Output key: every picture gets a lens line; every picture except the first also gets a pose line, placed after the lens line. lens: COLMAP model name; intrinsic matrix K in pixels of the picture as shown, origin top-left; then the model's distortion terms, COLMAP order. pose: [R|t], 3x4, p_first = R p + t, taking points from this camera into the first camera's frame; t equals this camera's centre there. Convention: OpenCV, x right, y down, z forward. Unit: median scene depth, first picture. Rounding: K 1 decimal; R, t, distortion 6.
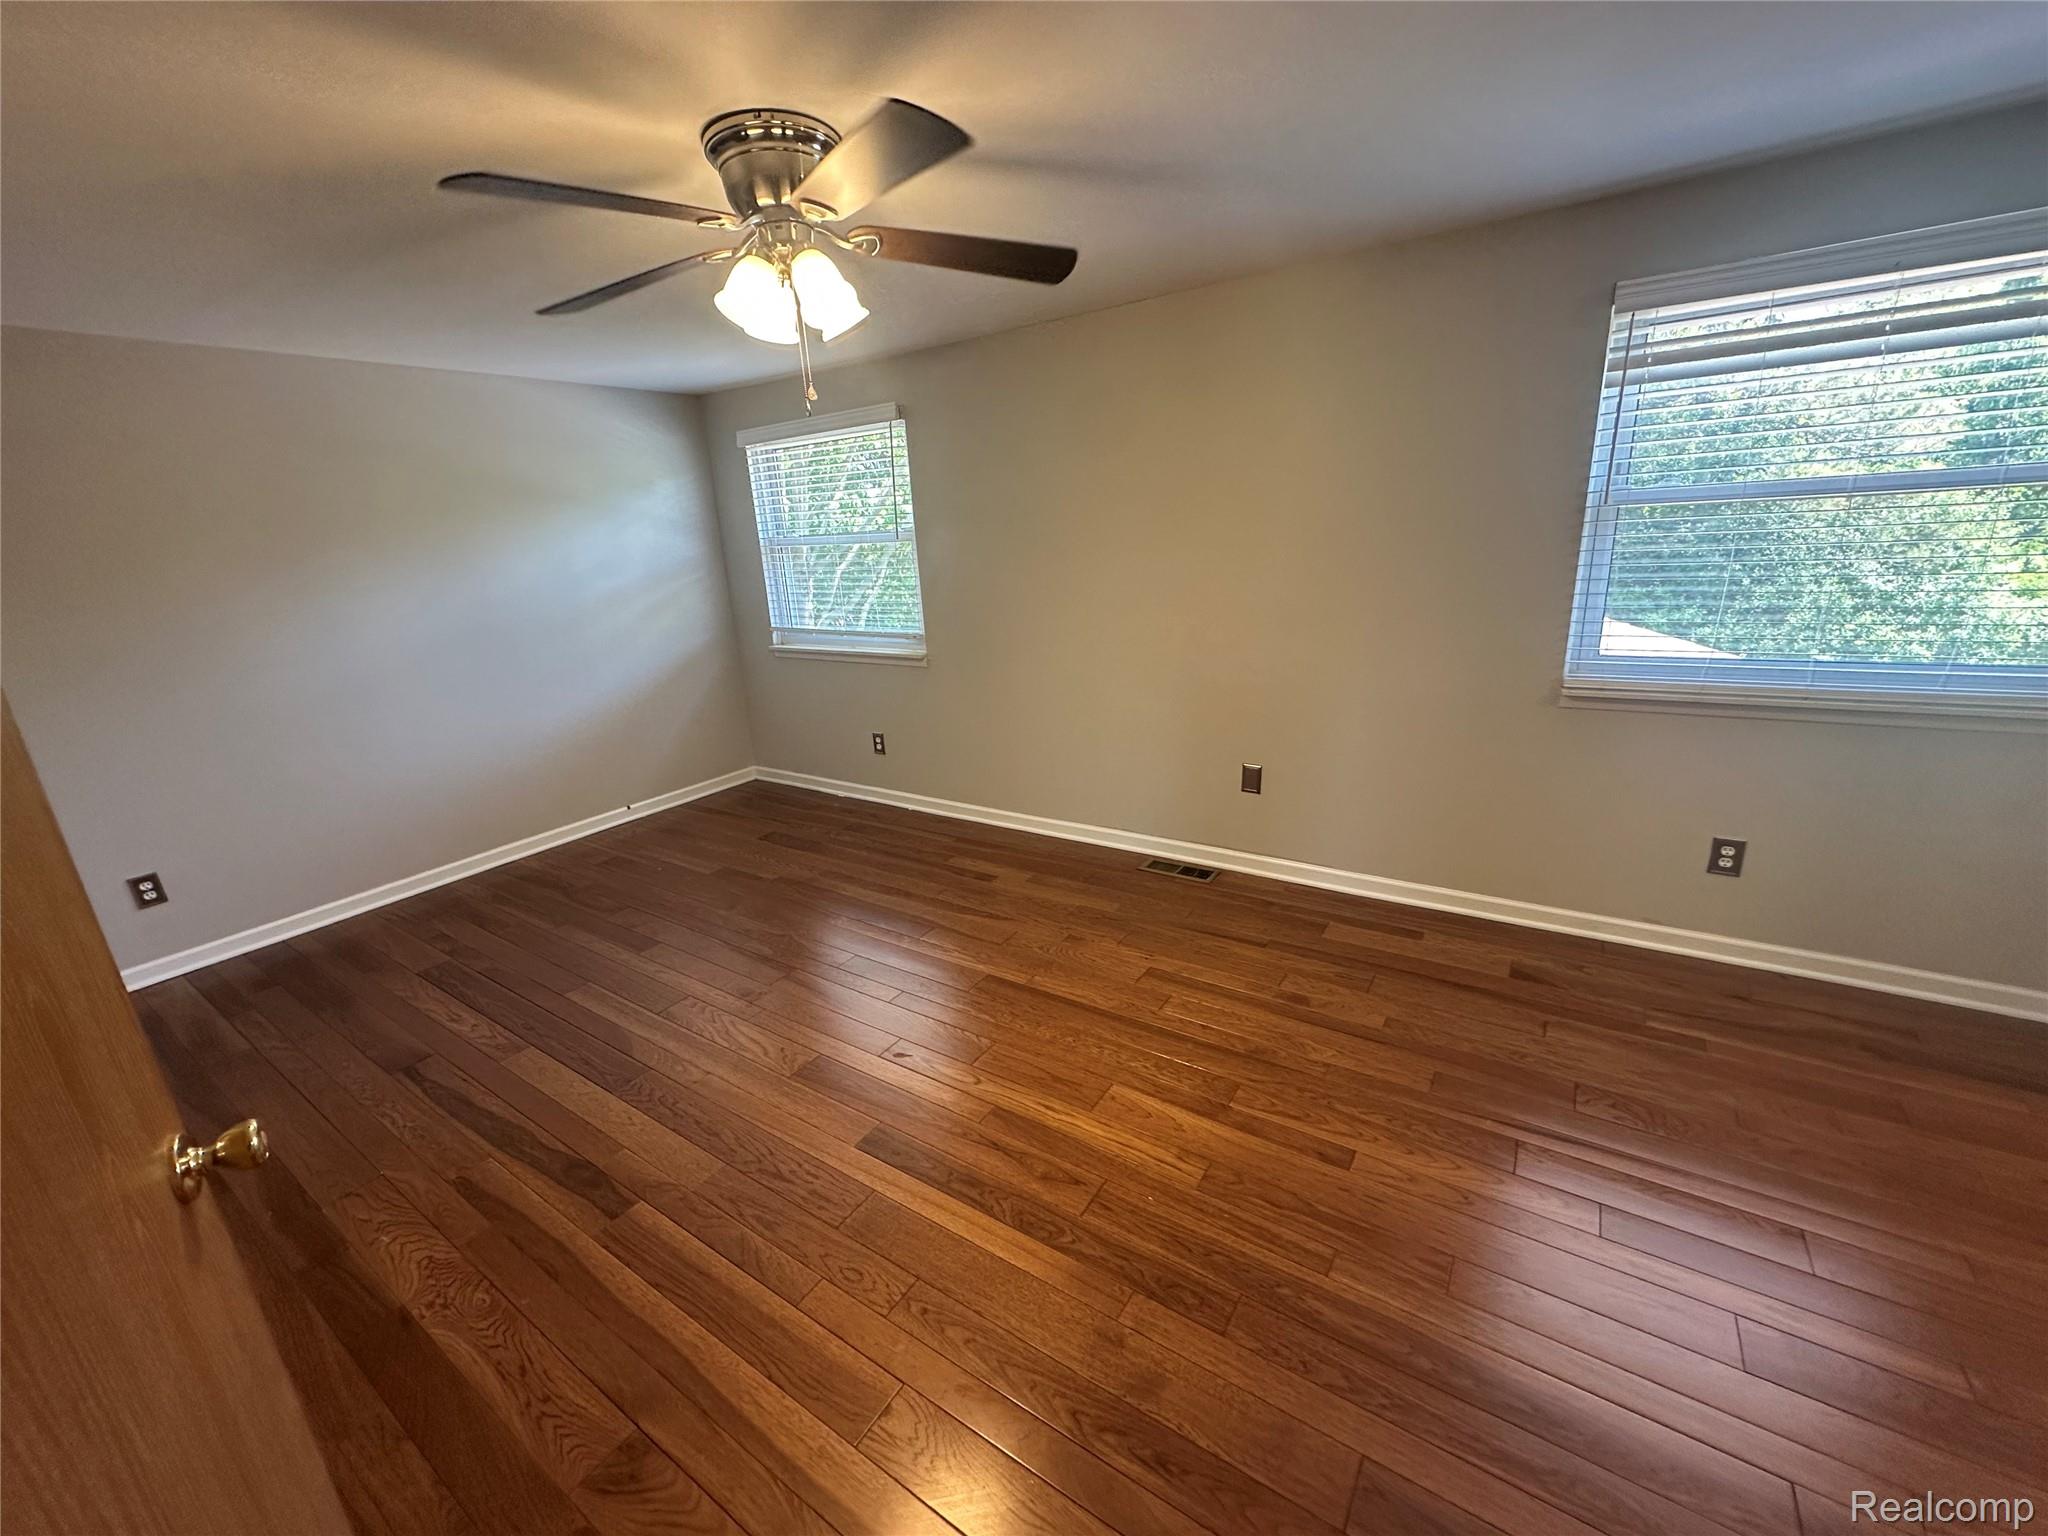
lens RADIAL K [[816.2, 0, 1024.0], [0, 816.2, 768.0], [0, 0, 1]] dist [0.002781, 0.000568]
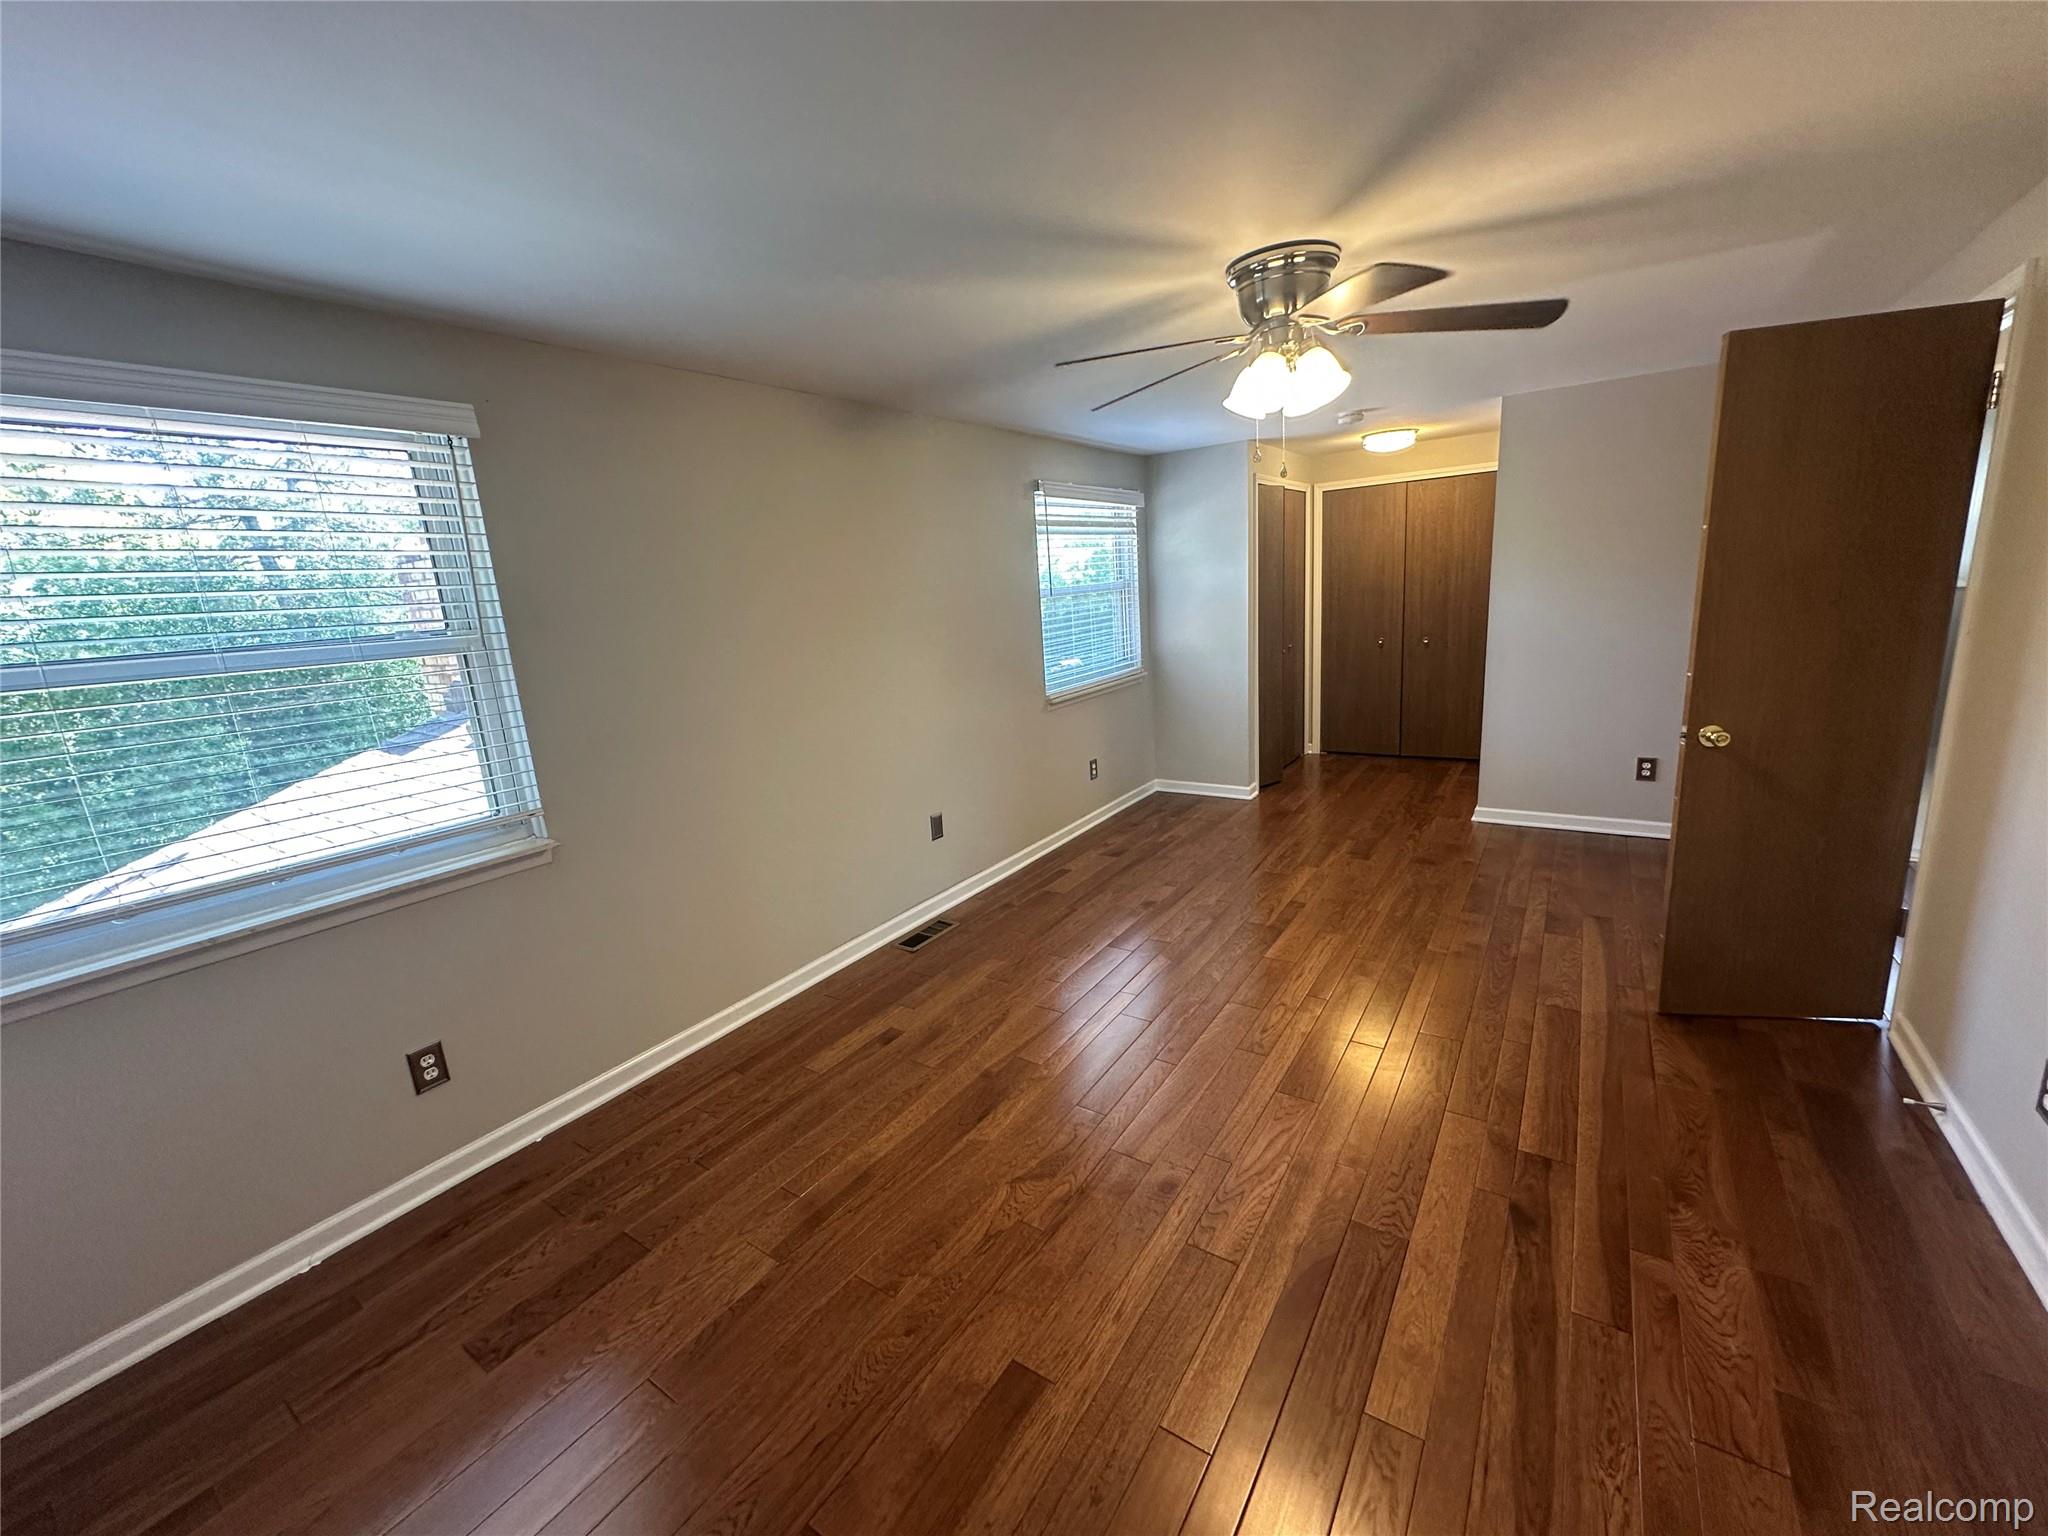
lens RADIAL K [[814.6, 0, 1021.6], [0, 814.6, 766.0], [0, 0, 1]] dist [-0.001608, 0.000329]
pose [[0.011865, -0.159981, 0.987049, -1.095582], [0.355287, 0.923381, 0.145391, -0.247889], [-0.934682, 0.348961, 0.067795, 1.026328]]
